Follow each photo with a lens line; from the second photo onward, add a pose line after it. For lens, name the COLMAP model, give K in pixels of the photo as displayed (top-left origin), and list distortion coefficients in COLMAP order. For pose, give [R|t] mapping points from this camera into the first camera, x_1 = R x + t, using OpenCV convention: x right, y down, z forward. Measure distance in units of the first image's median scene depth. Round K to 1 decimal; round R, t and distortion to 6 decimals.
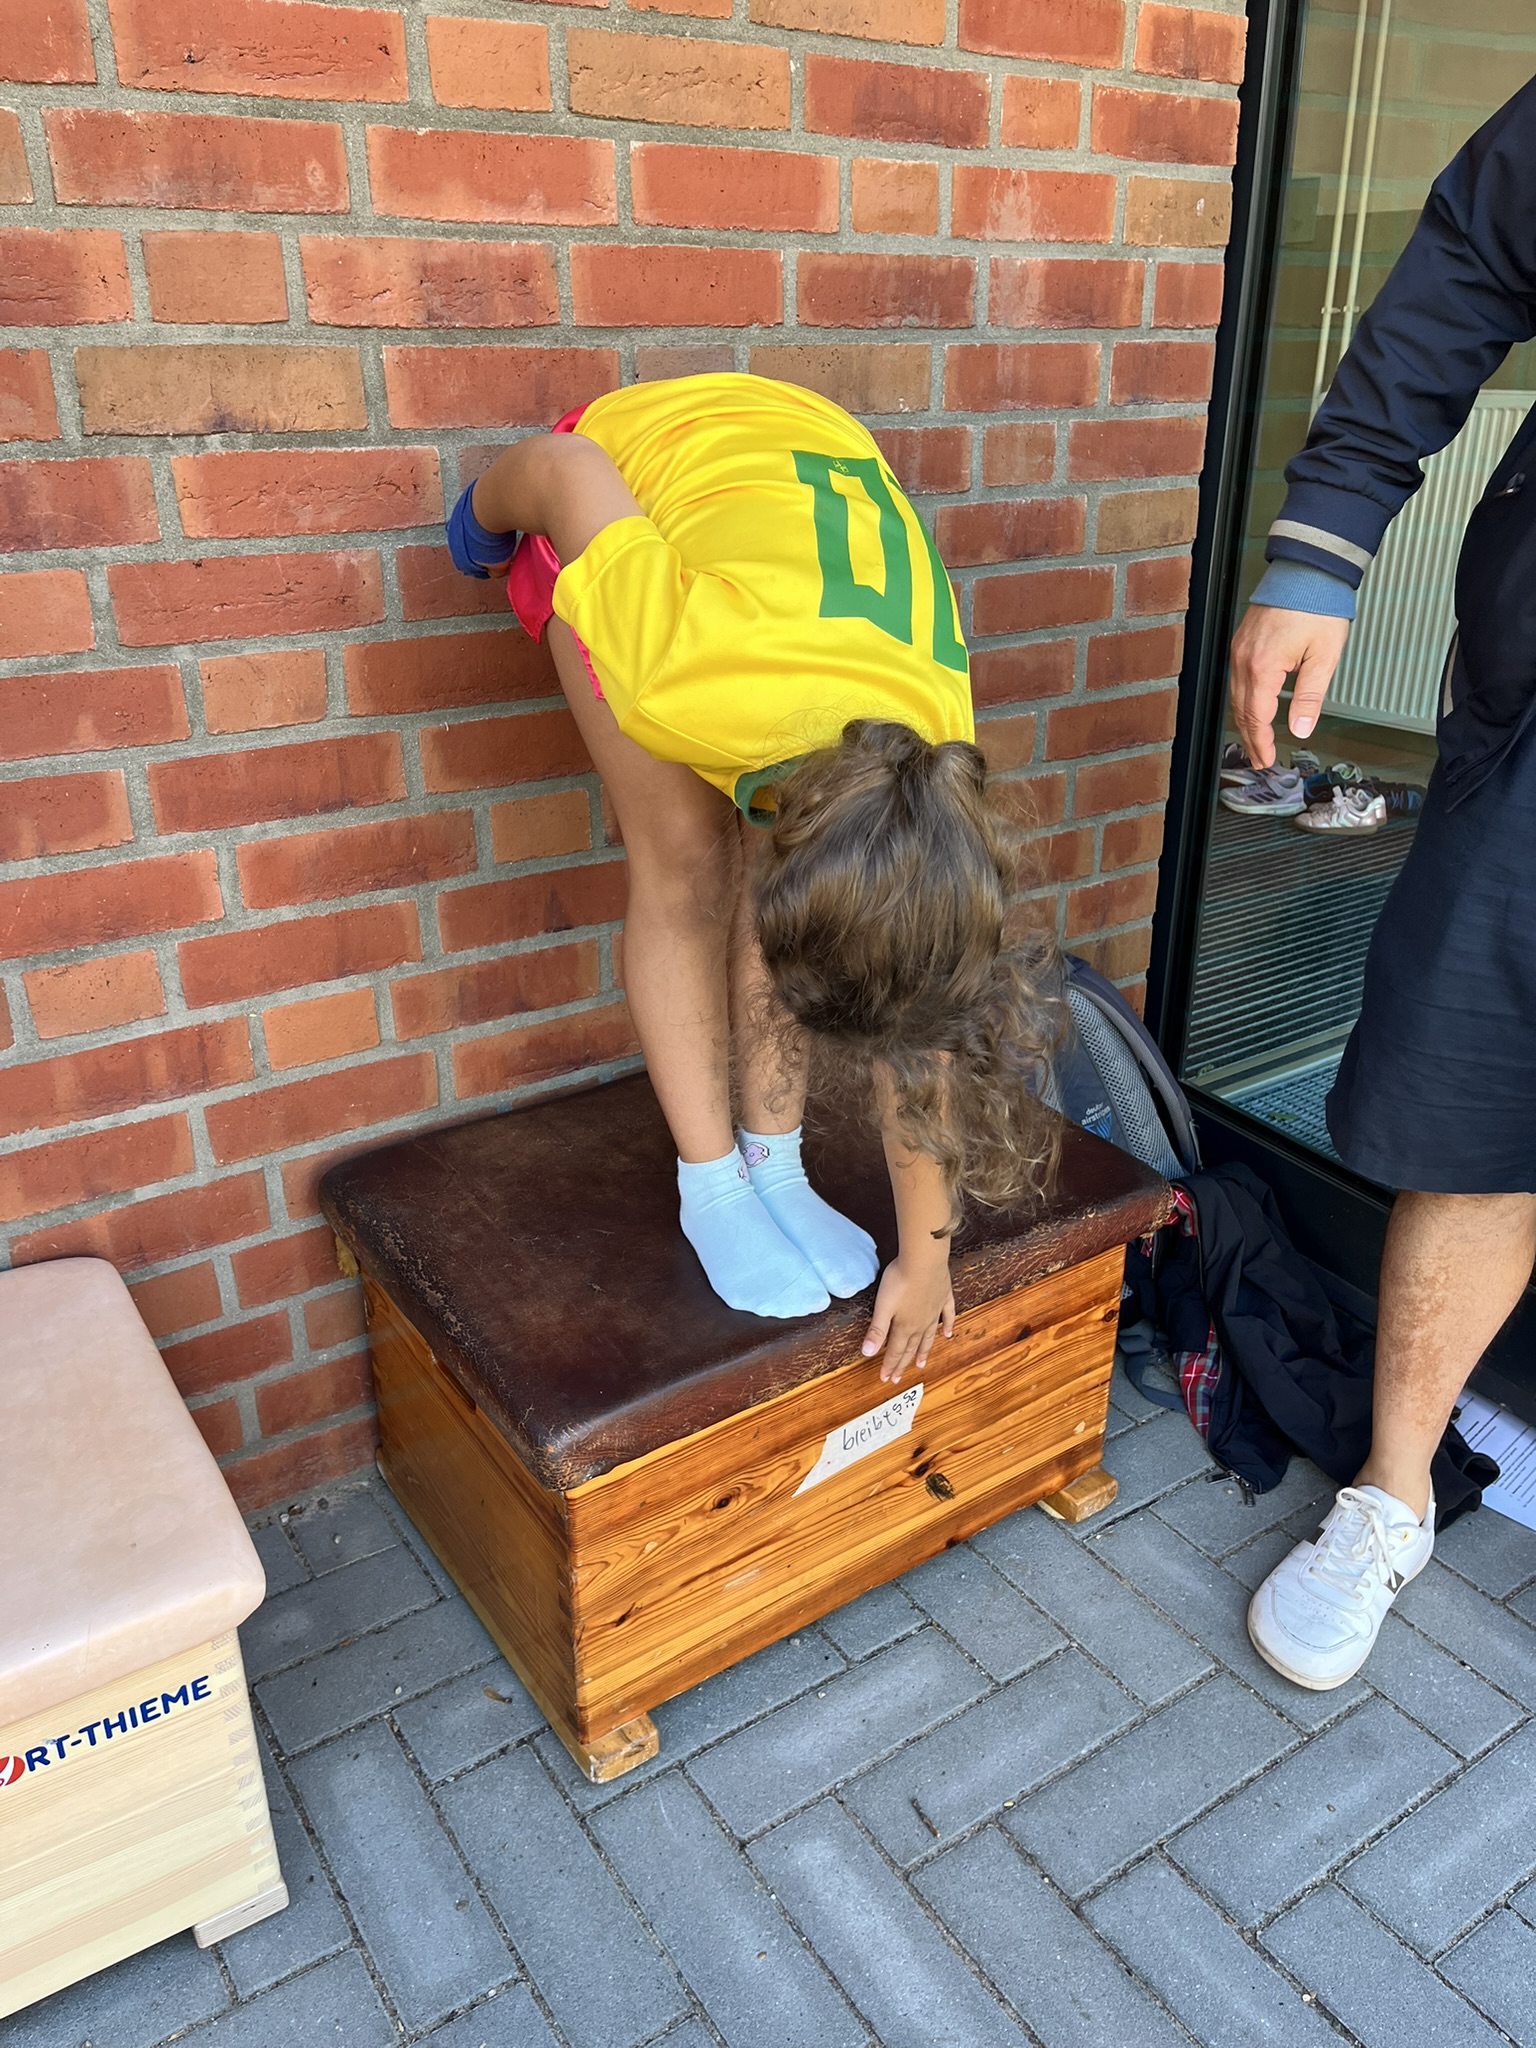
lens RADIAL K [[1558.8, 0, 773.4], [0, 1558.8, 1058.2], [0, 0, 1]] dist [0.045327, -0.062829]
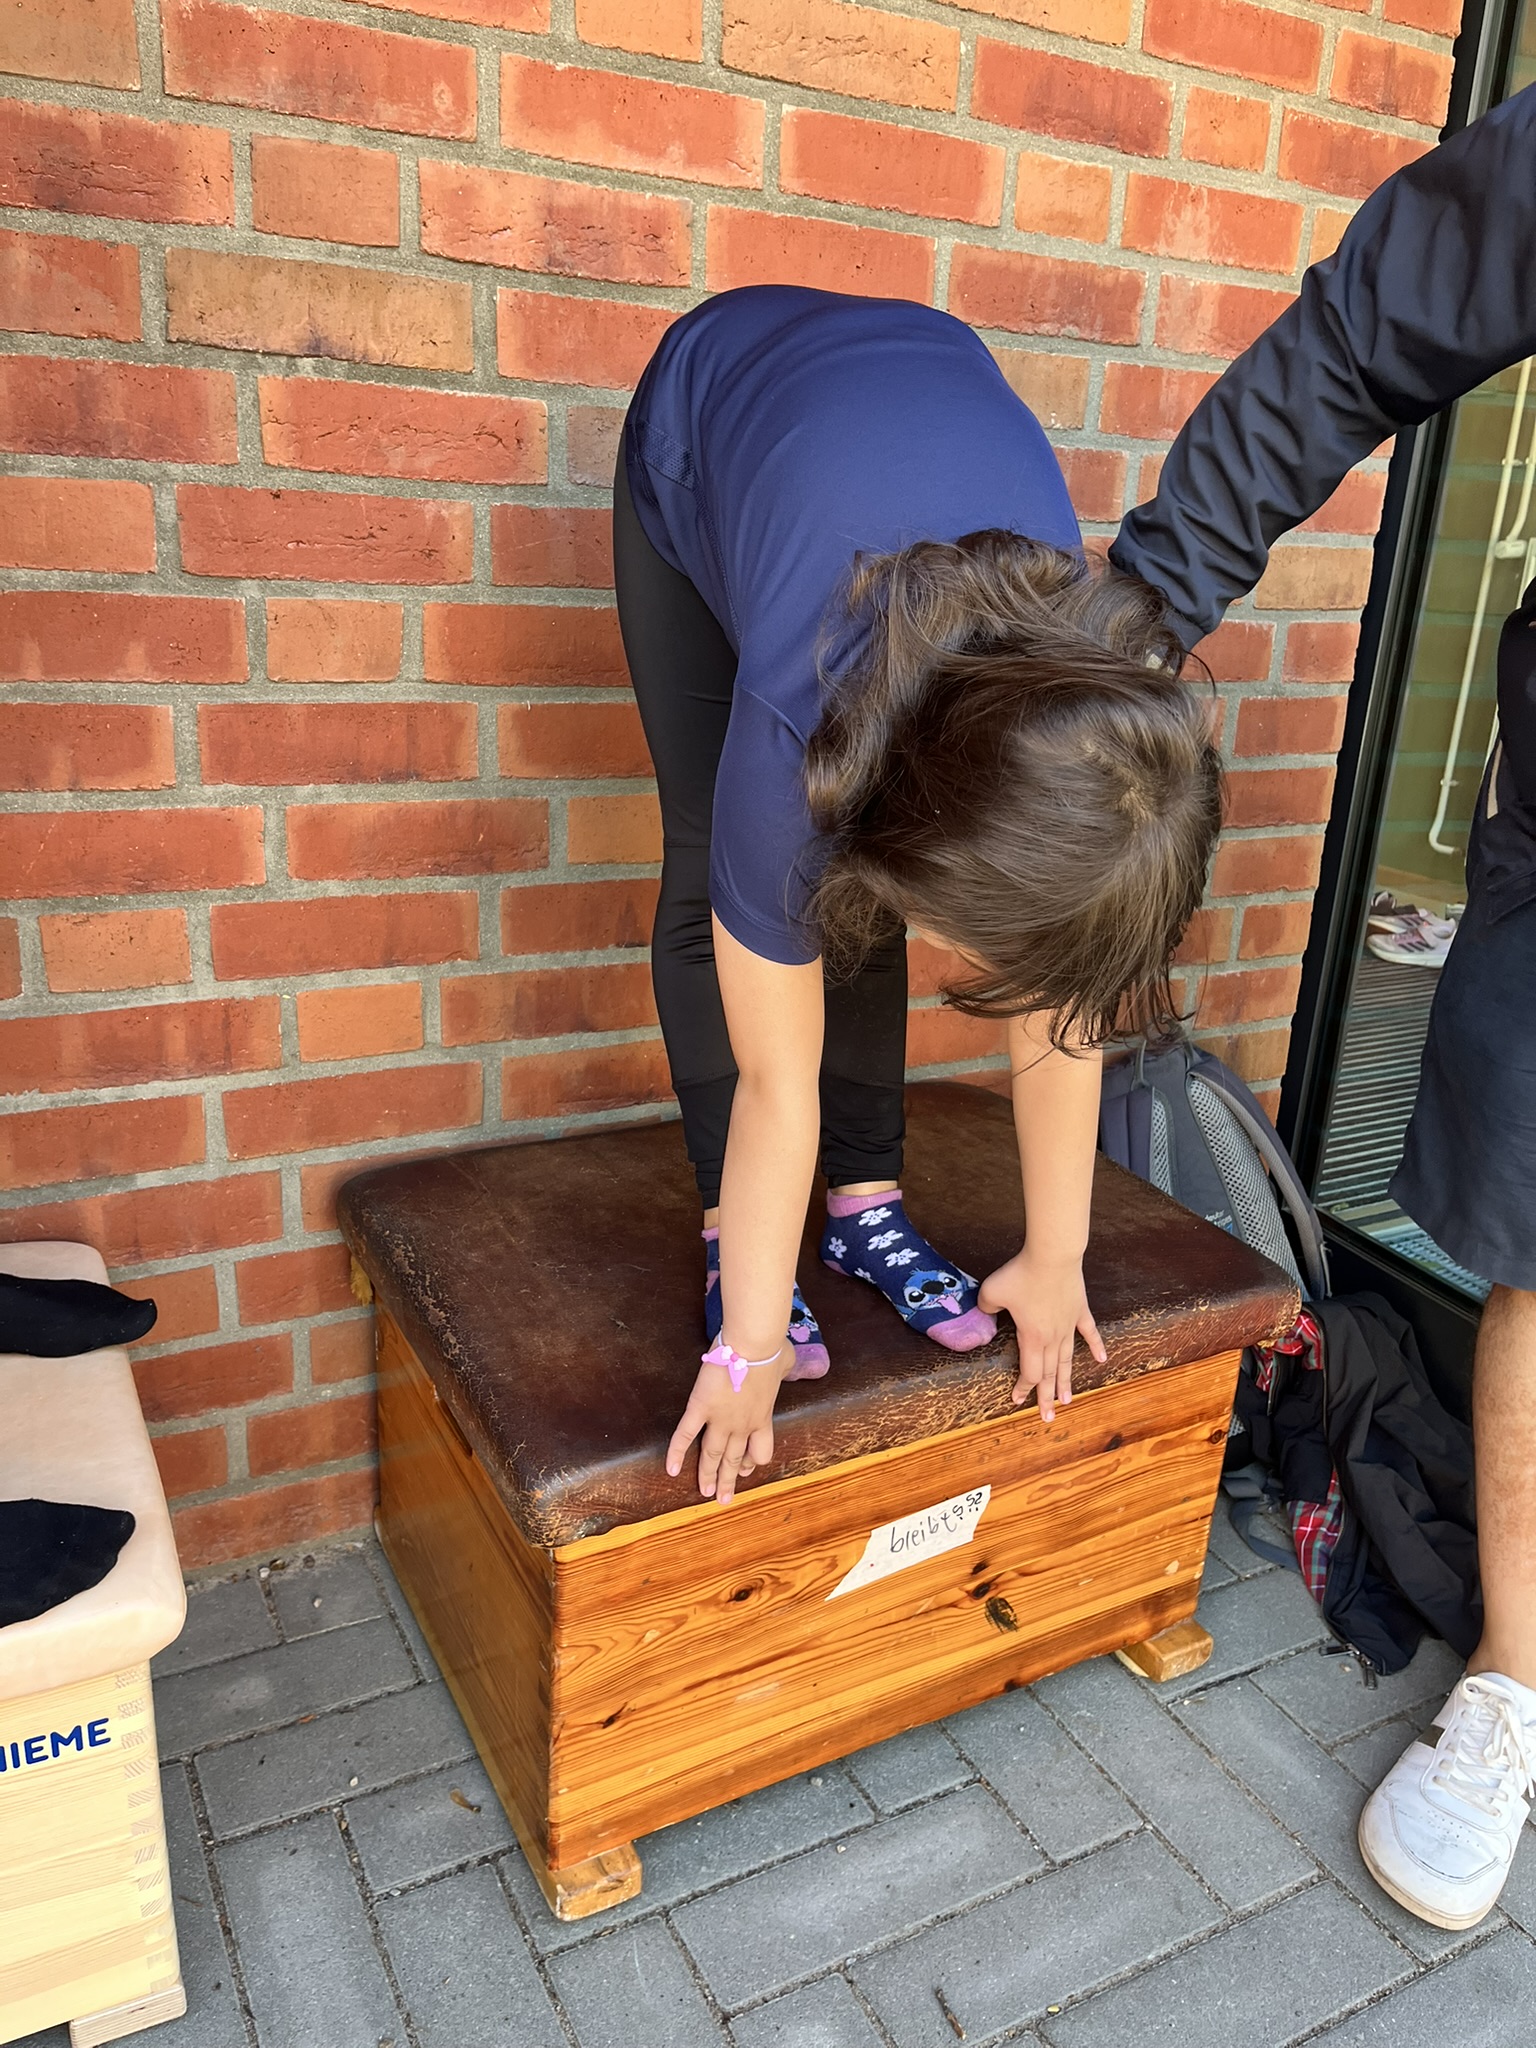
lens RADIAL K [[1558.8, 0, 773.4], [0, 1558.8, 1058.2], [0, 0, 1]] dist [0.045327, -0.062829]
pose [[0.993258, 0.085482, -0.078299, 0.024638], [-0.092751, 0.991199, -0.094460, 0.068346], [0.069535, 0.101085, 0.992445, 0.116641]]
